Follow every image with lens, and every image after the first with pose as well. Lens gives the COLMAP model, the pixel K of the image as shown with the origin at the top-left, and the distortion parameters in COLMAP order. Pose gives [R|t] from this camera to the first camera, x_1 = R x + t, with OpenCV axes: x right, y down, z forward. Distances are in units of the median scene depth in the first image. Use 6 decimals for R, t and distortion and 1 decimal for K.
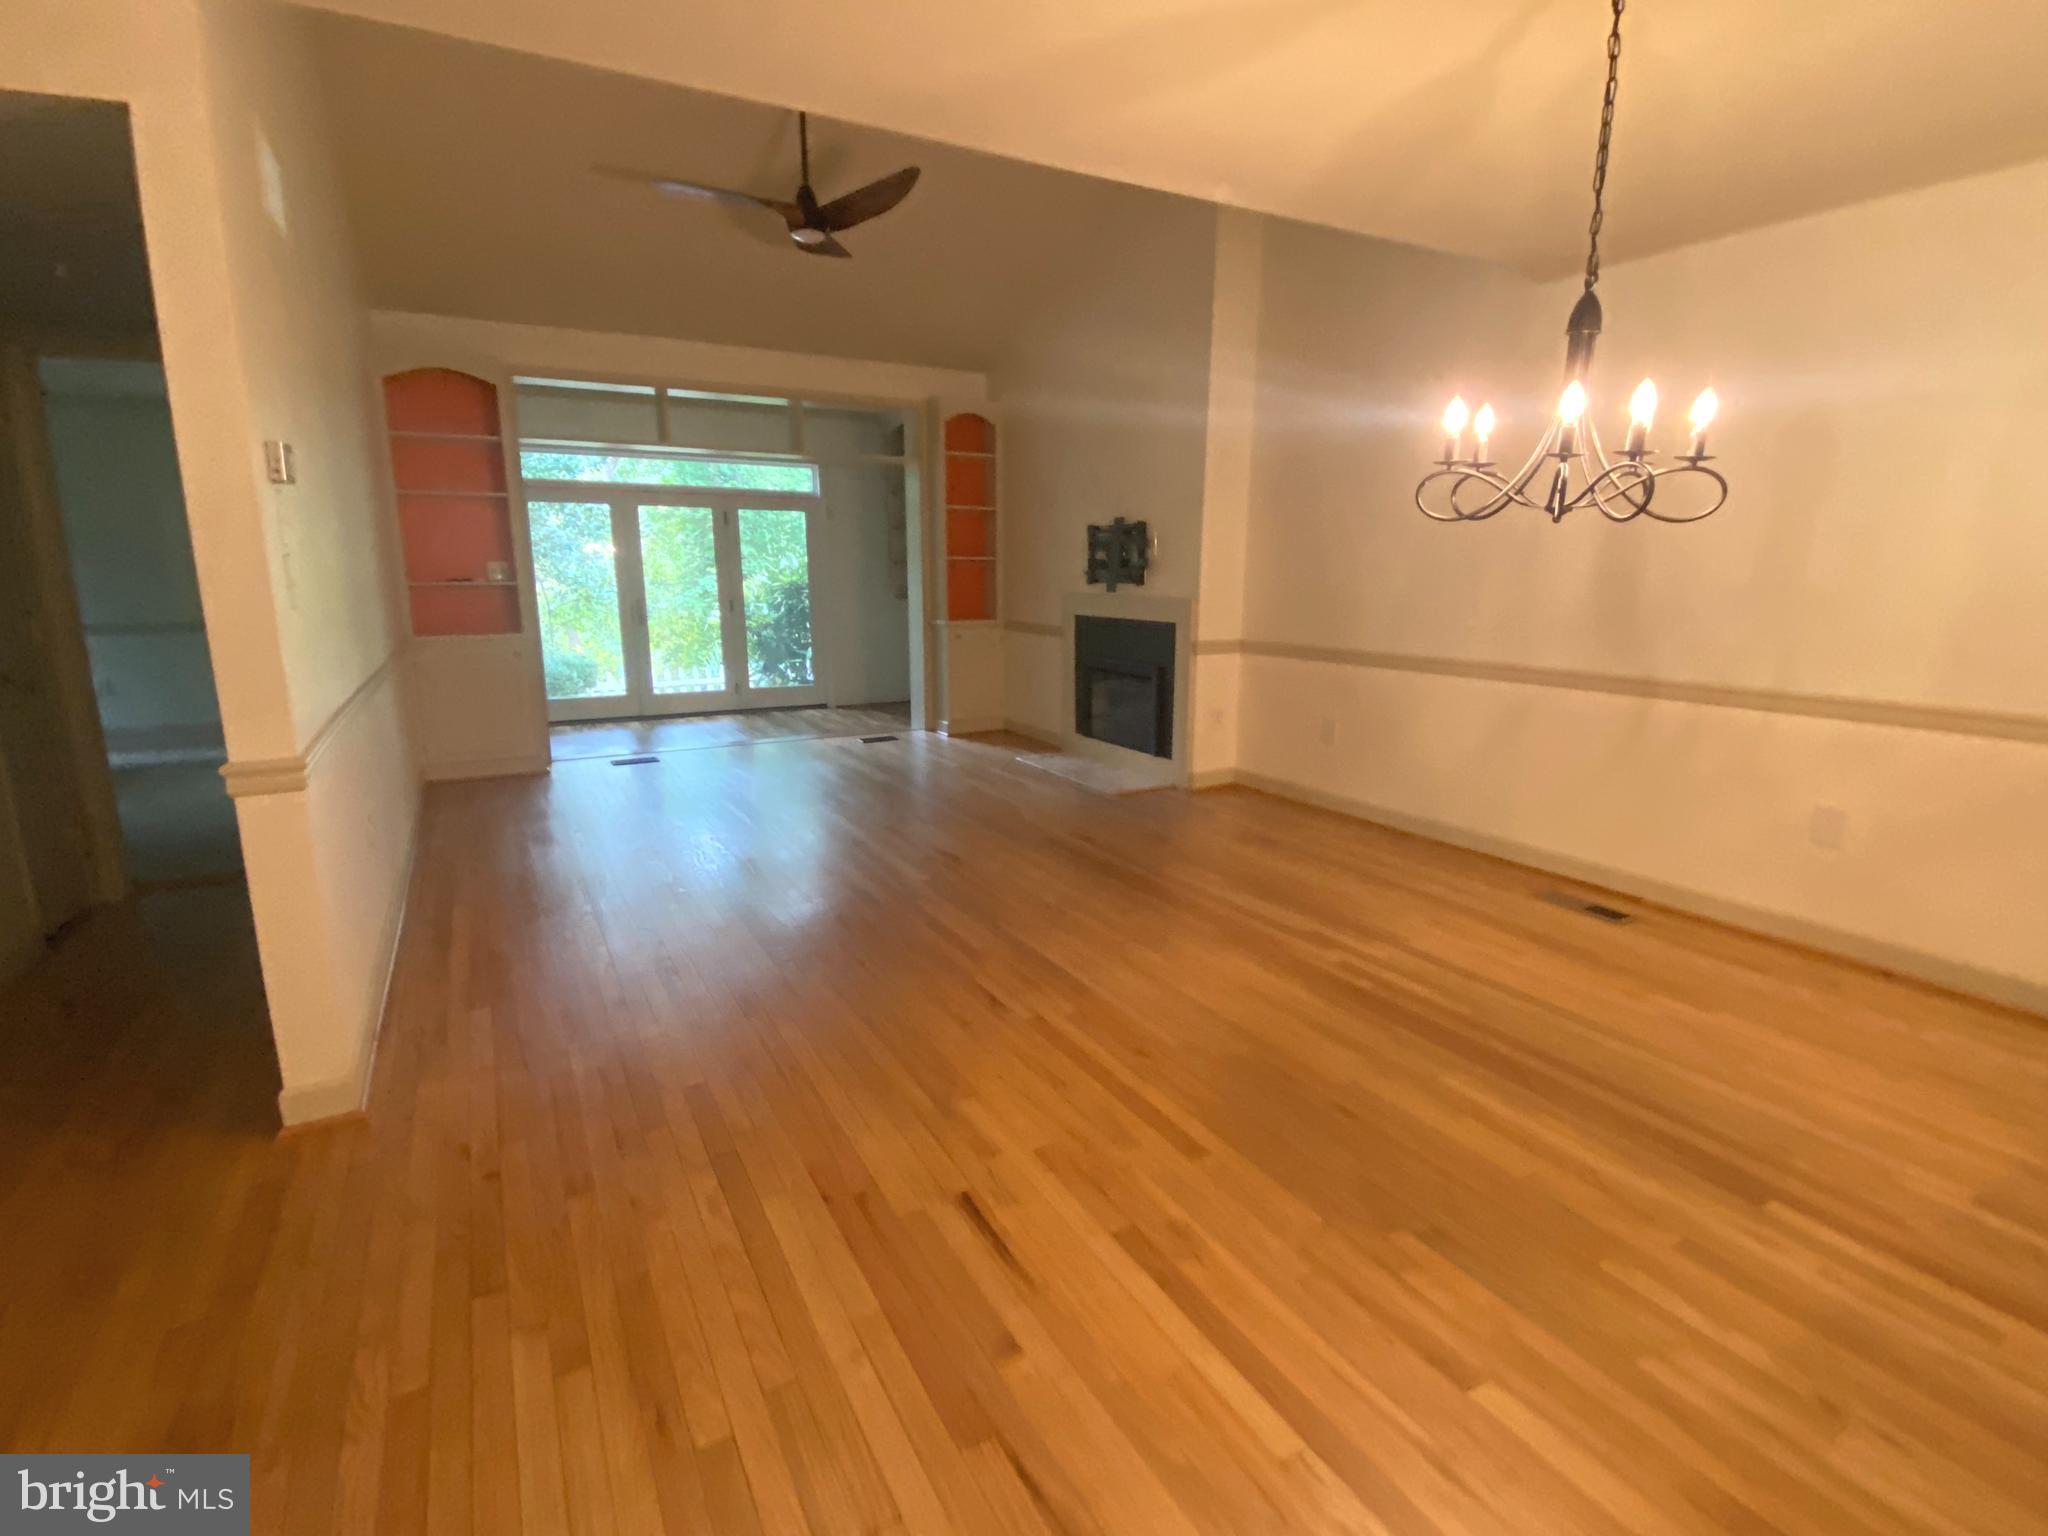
lens RADIAL K [[982.0, 0, 1022.6], [0, 982.0, 771.8], [0, 0, 1]] dist [0.005053, -0.001699]
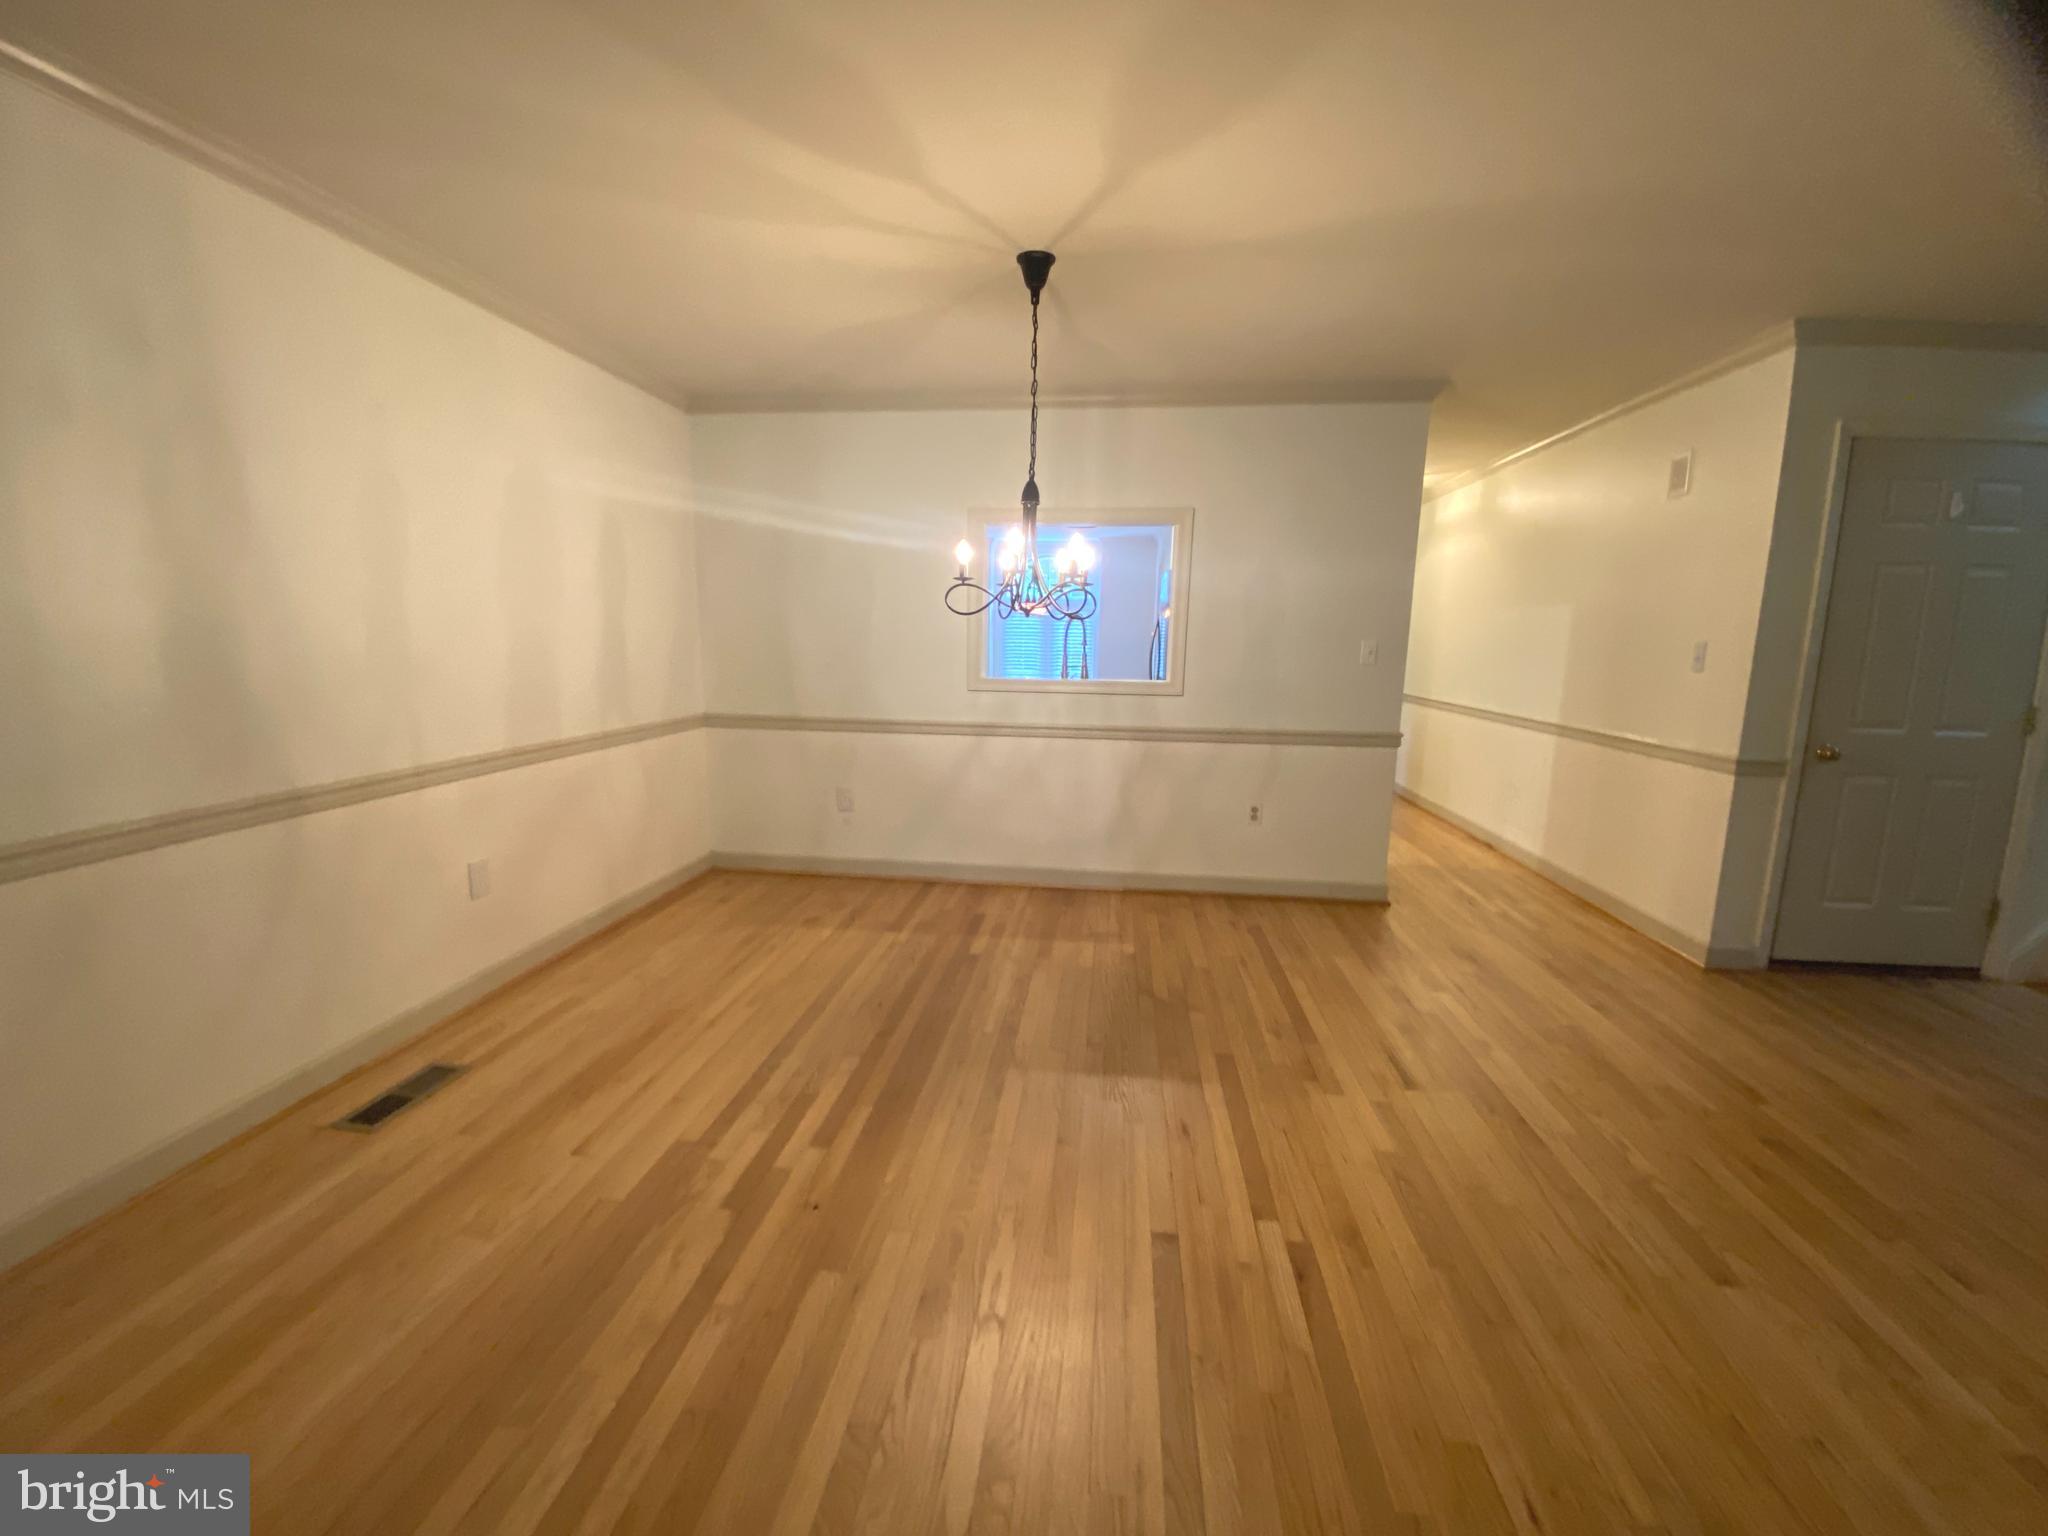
lens RADIAL K [[819.3, 0, 1015.3], [0, 819.3, 765.9], [0, 0, 1]] dist [0.004569, 0.000055]
pose [[-0.809420, -0.104727, 0.577817, -0.205033], [0.109667, 0.939699, 0.323942, -0.393734], [-0.576899, 0.325573, -0.749126, 1.803226]]
